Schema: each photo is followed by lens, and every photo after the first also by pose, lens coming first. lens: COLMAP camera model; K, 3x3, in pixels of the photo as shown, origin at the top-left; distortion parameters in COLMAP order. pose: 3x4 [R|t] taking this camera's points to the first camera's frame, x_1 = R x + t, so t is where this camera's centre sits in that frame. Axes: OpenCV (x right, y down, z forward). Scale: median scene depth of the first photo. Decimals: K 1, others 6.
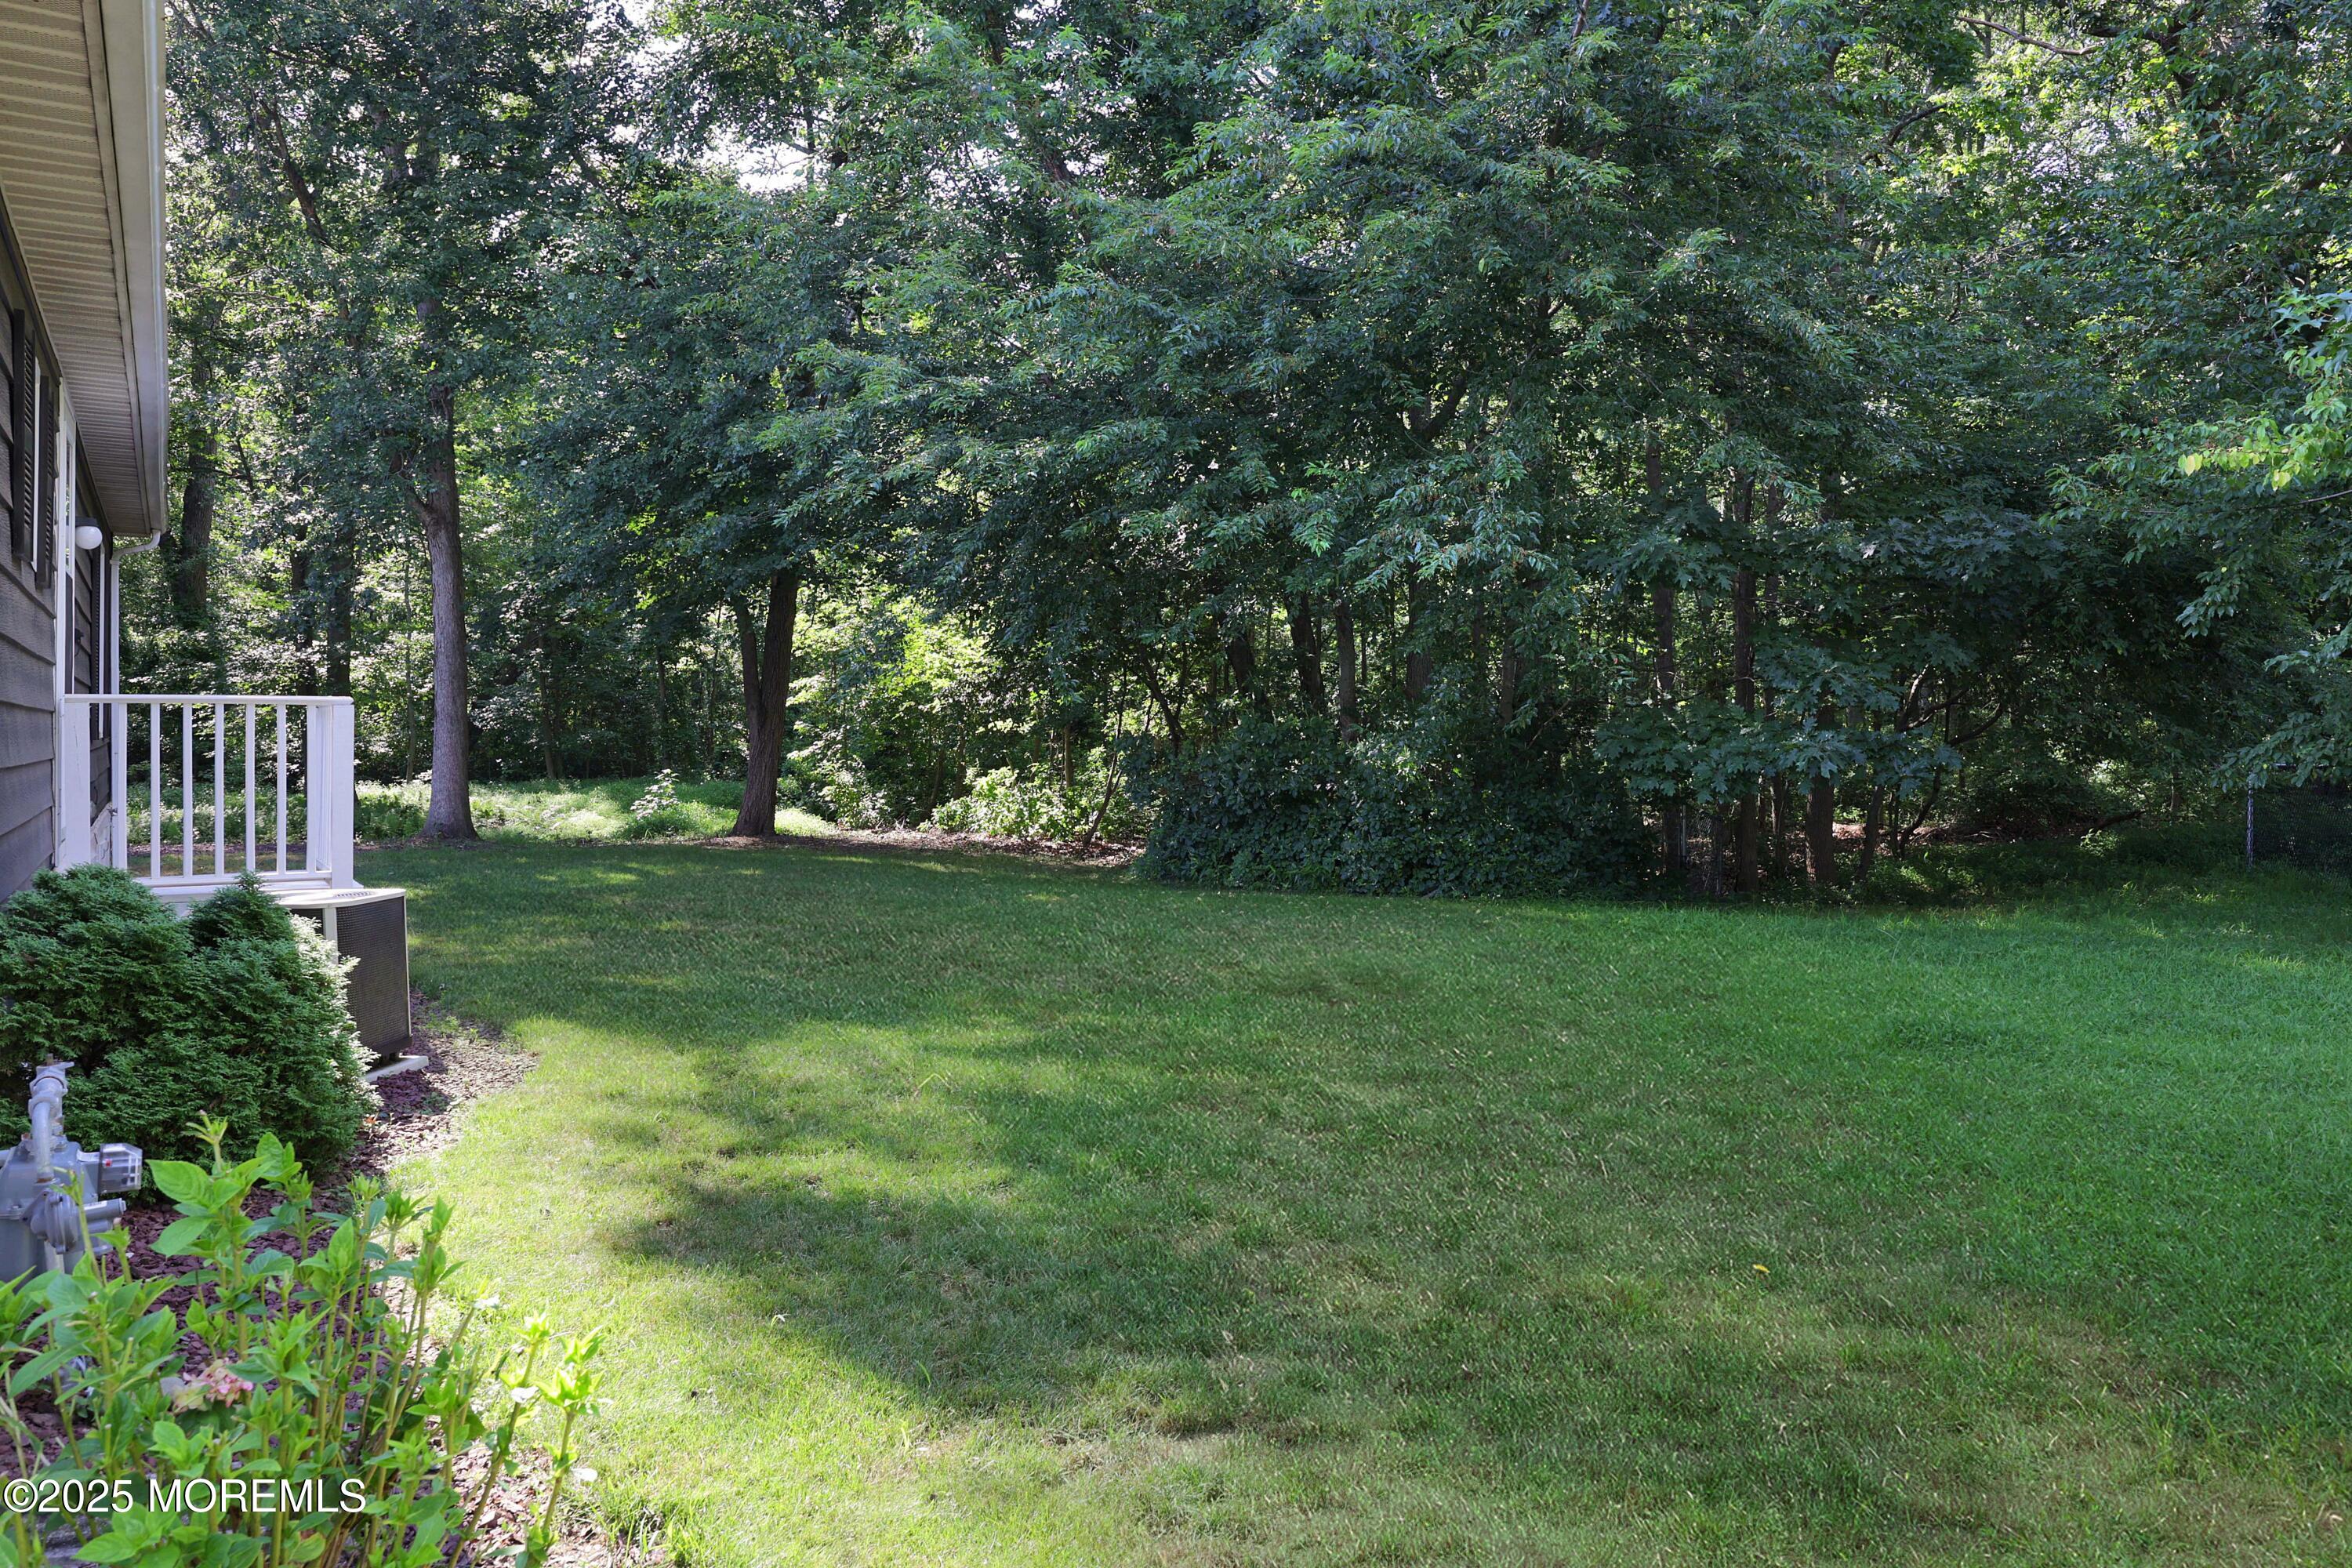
lens RADIAL K [[1719.3, 0, 1176.0], [0, 1719.3, 784.0], [0, 0, 1]] dist [-0.004531, -0.001910]
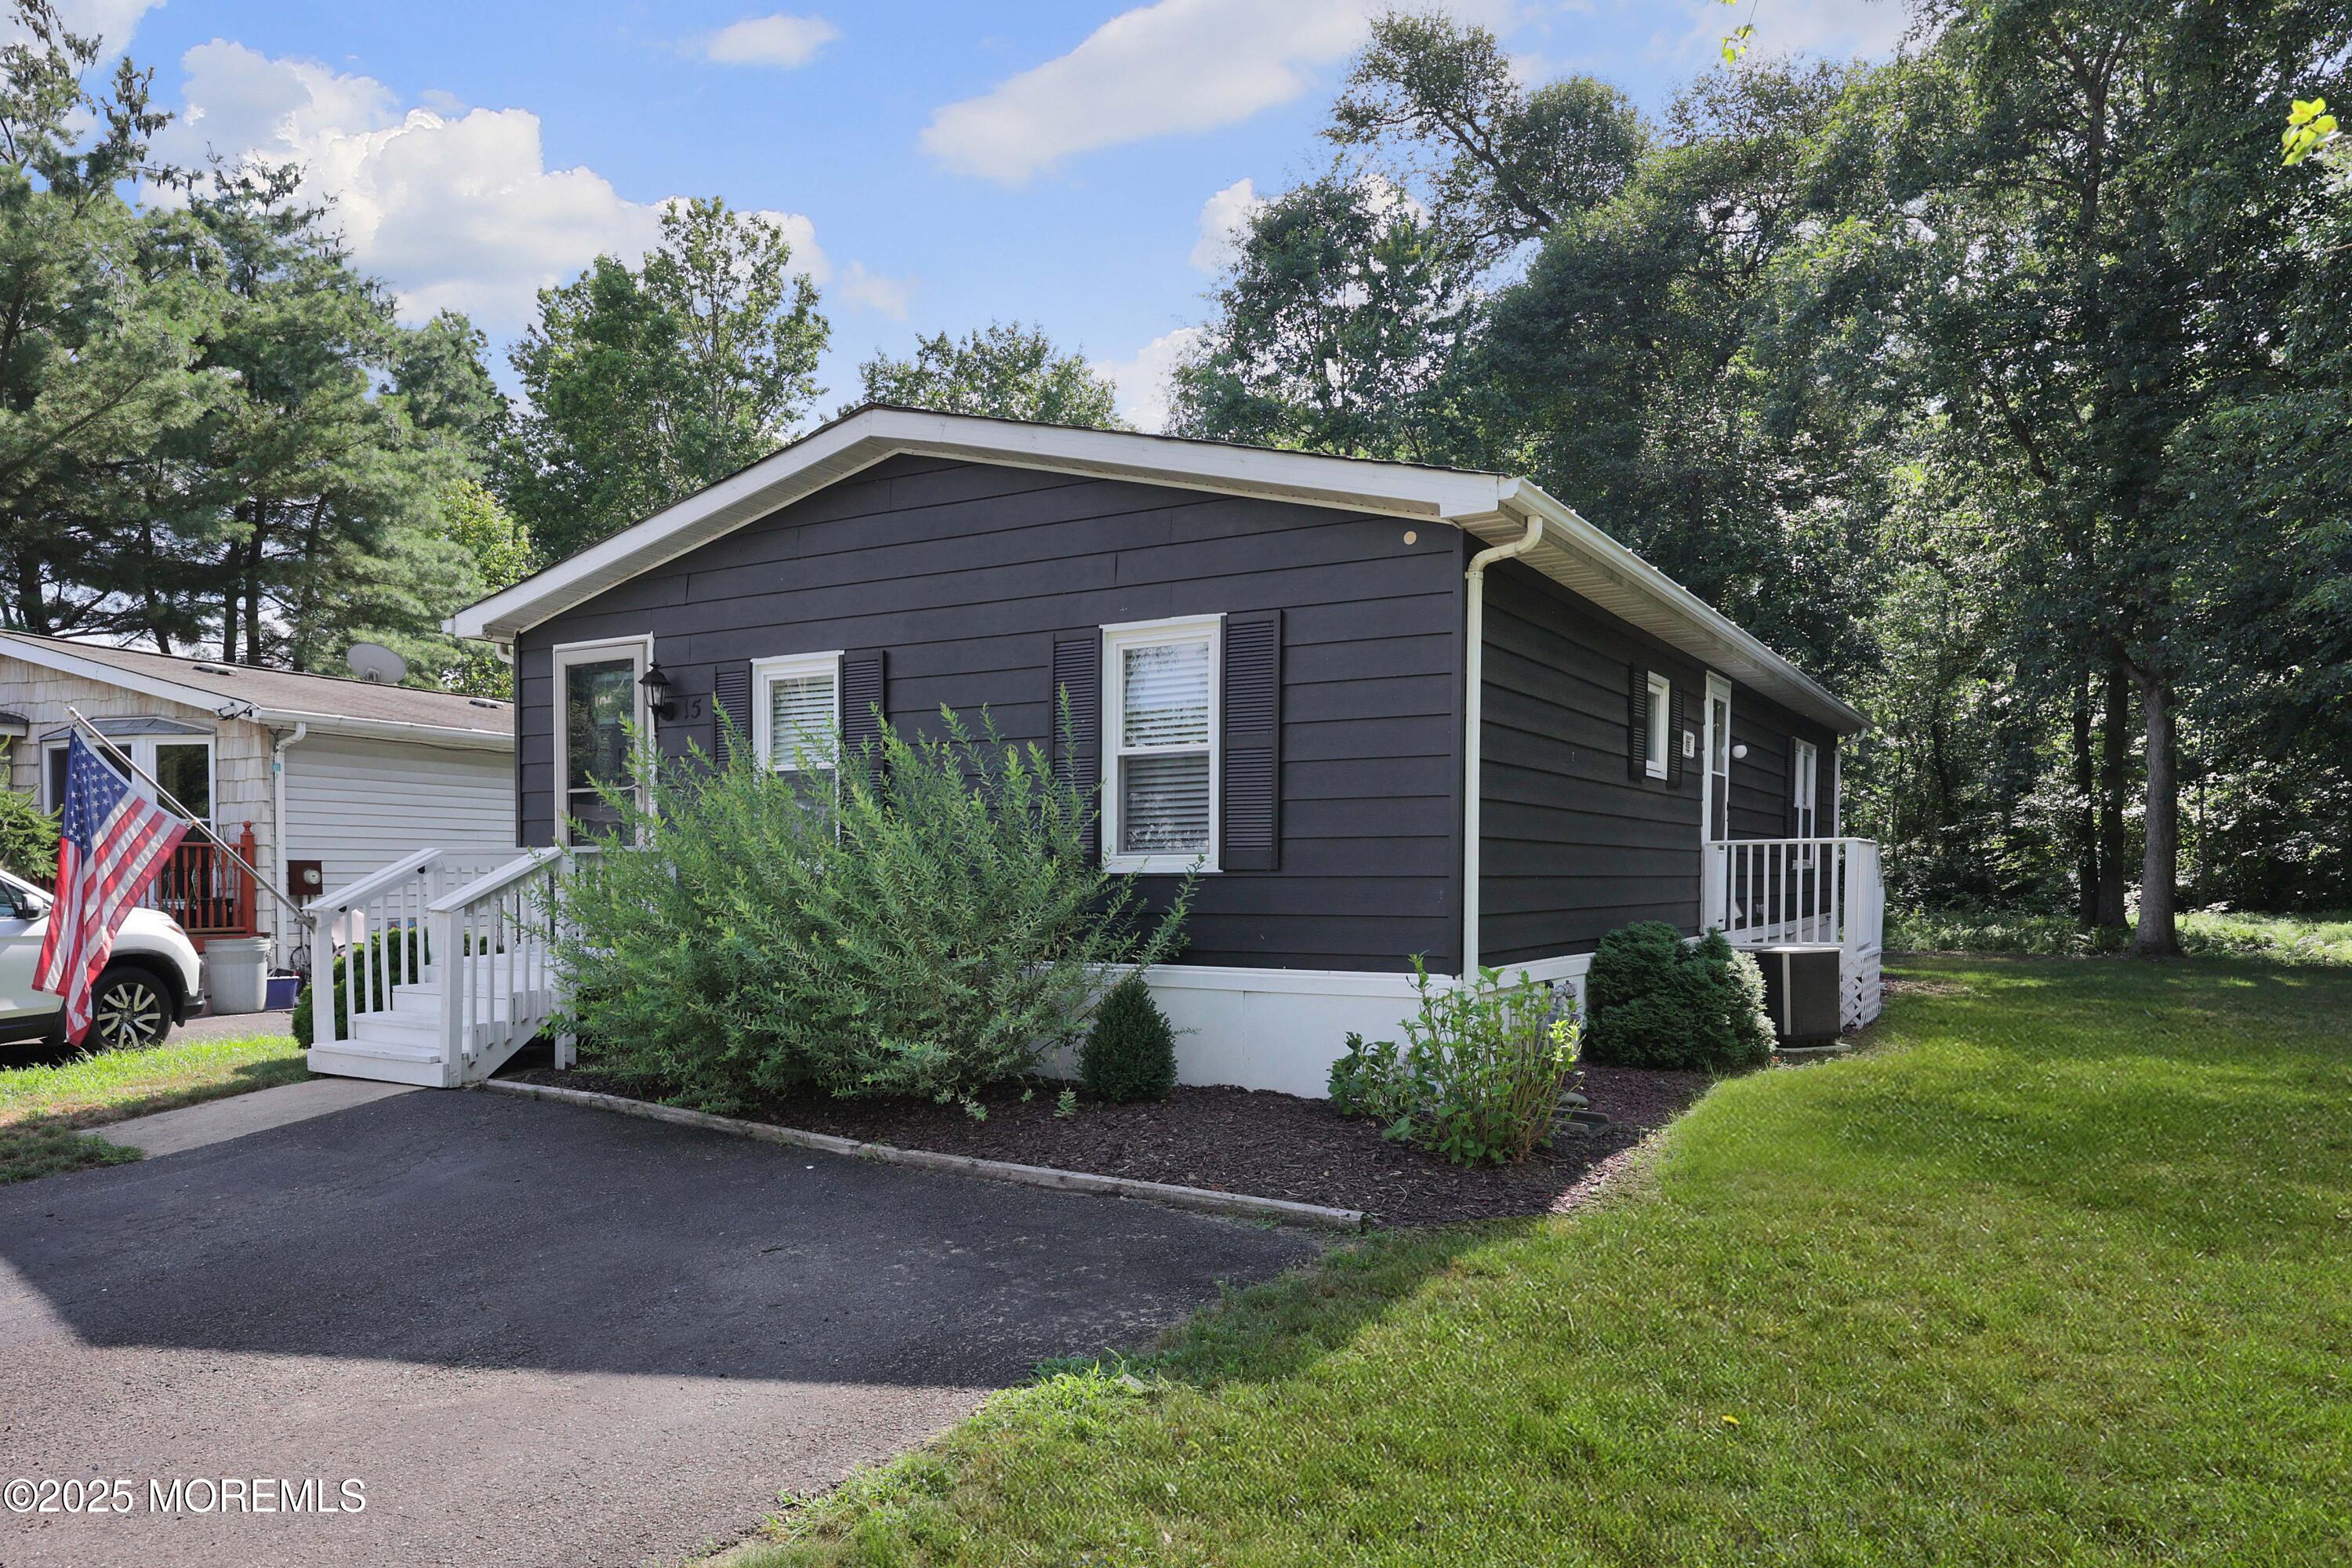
lens RADIAL K [[1578.6, 0, 1170.4], [0, 1578.6, 745.7], [0, 0, 1]] dist [0.002346, -0.001997]
pose [[0.491144, -0.061660, -0.868893, 0.430761], [-0.032598, 0.995492, -0.089070, 0.013867], [0.870468, 0.072070, 0.486920, -0.270079]]
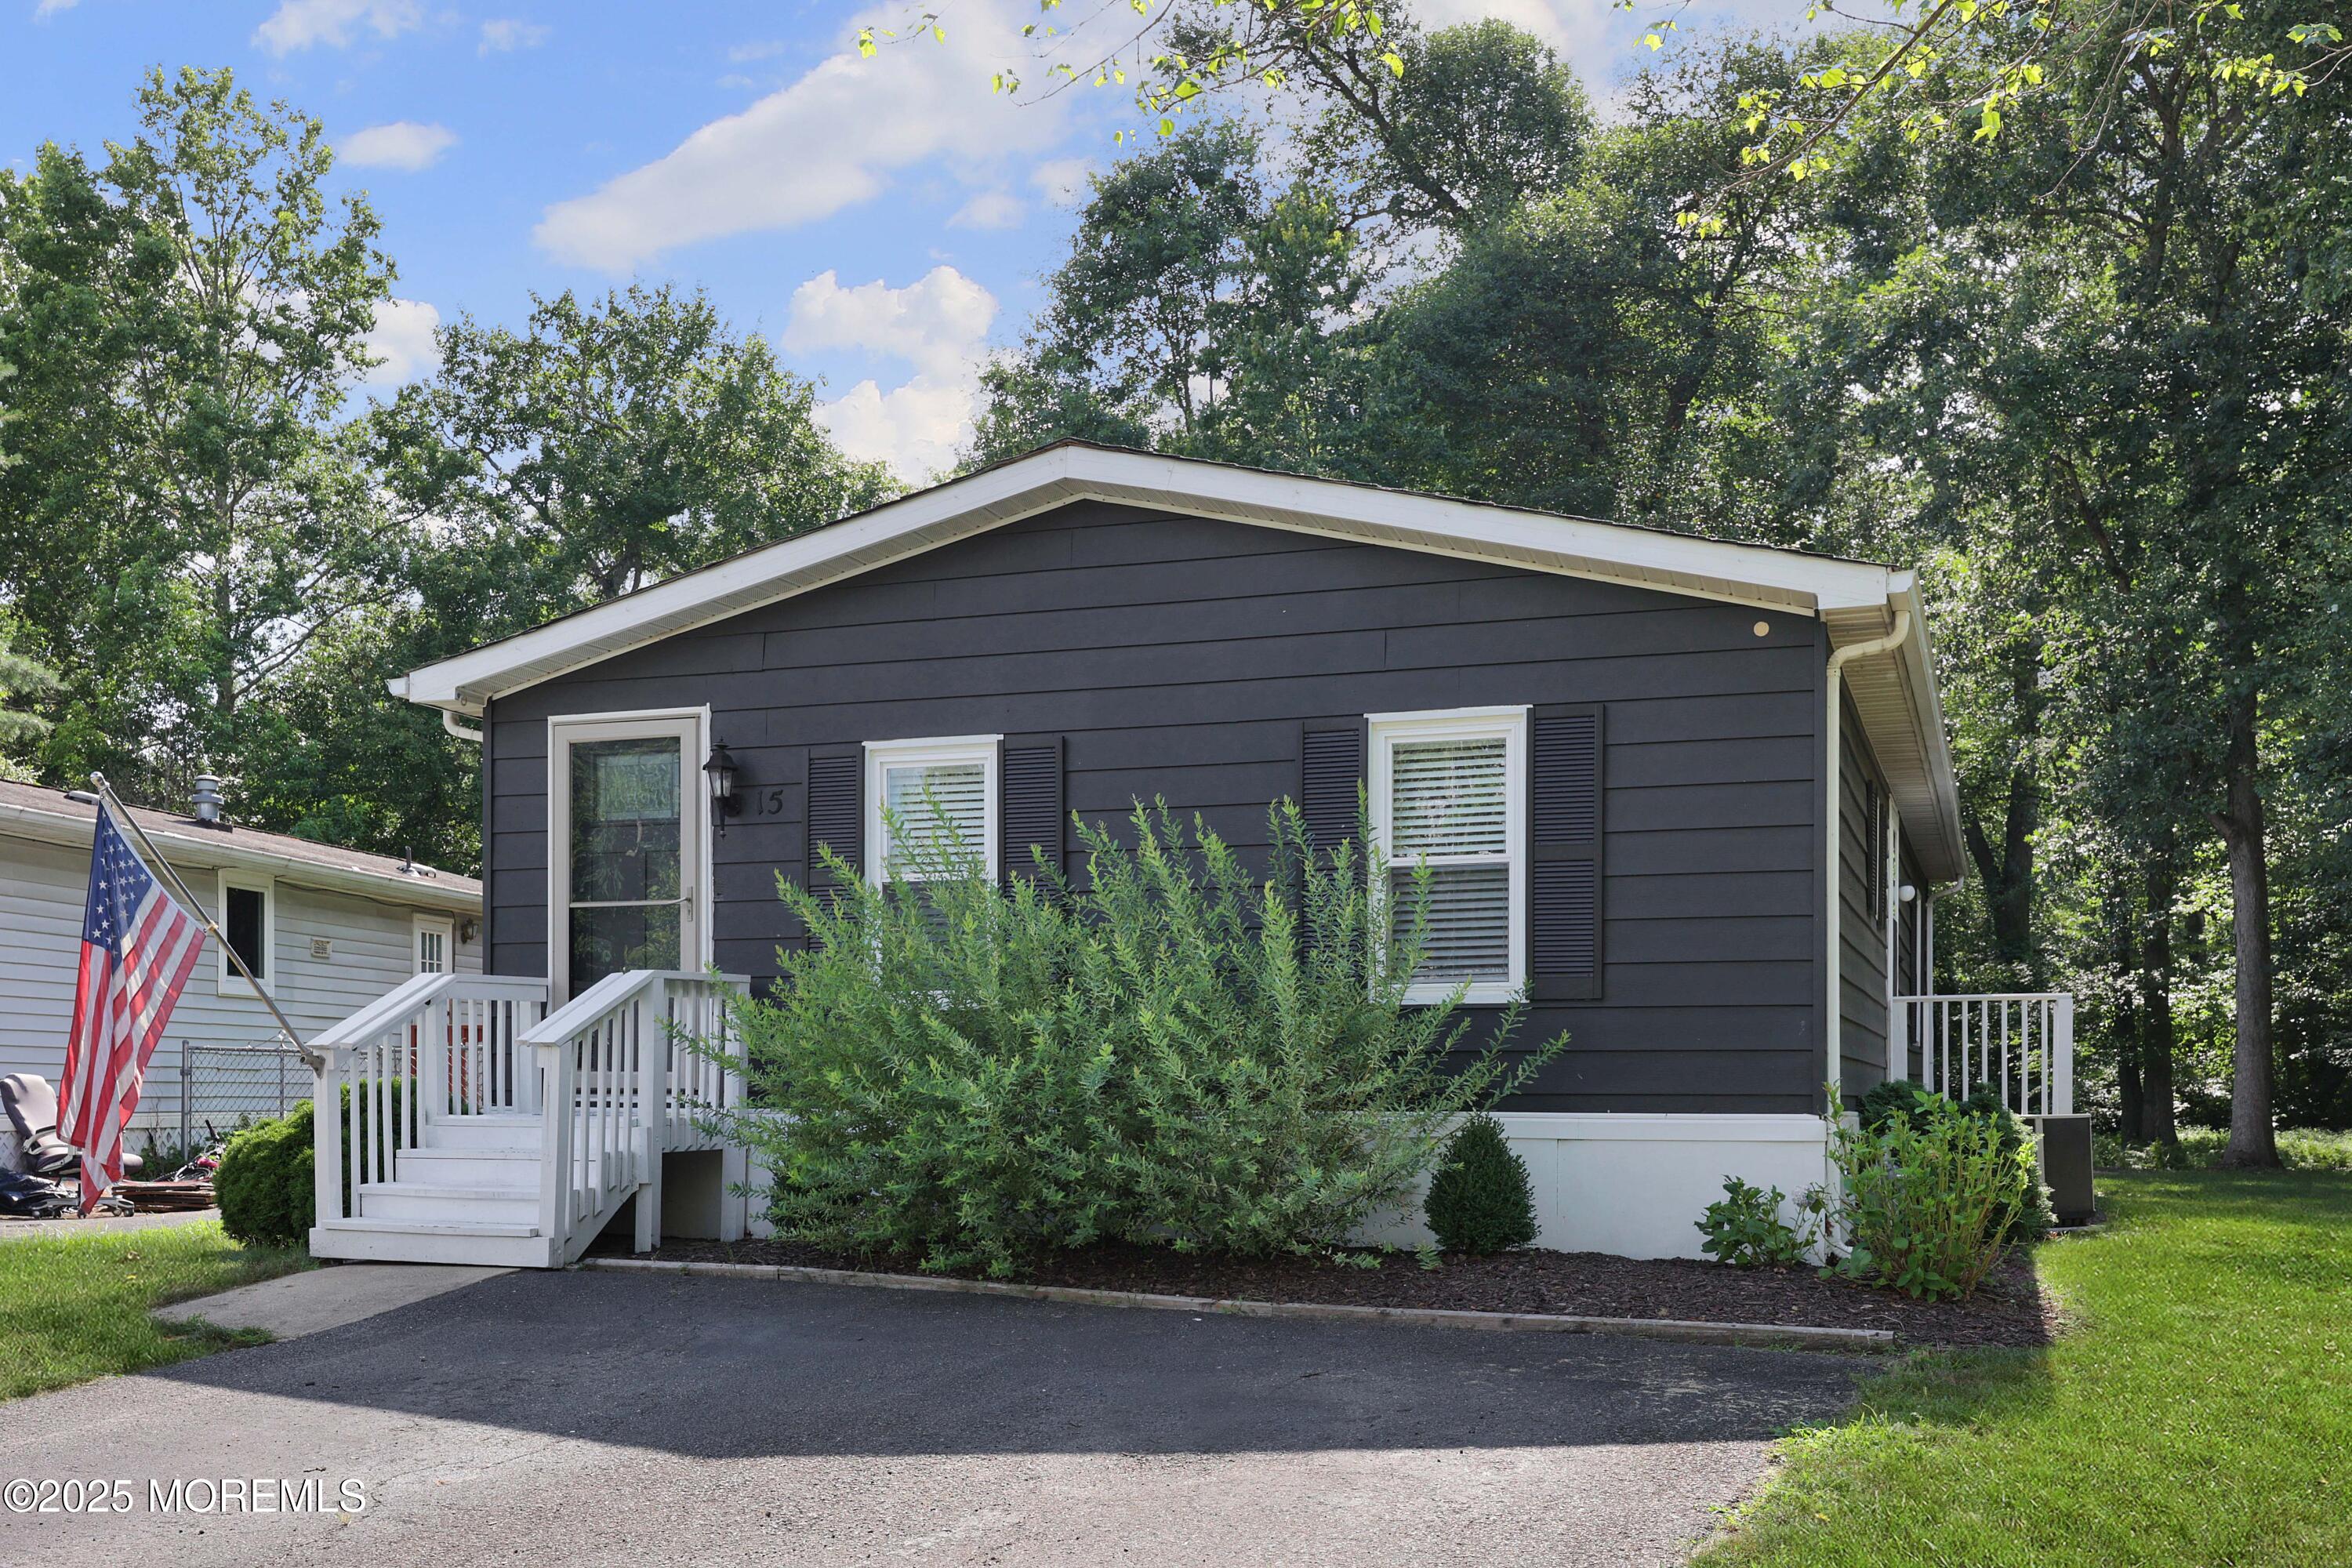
lens RADIAL K [[2315.8, 0, 1176.0], [0, 2315.8, 784.0], [0, 0, 1]] dist [-0.008642, 0.014065]
pose [[0.640021, -0.091158, -0.762931, 0.429256], [-0.036096, 0.988274, -0.148364, 0.071342], [0.767509, 0.122495, 0.629225, -0.652905]]
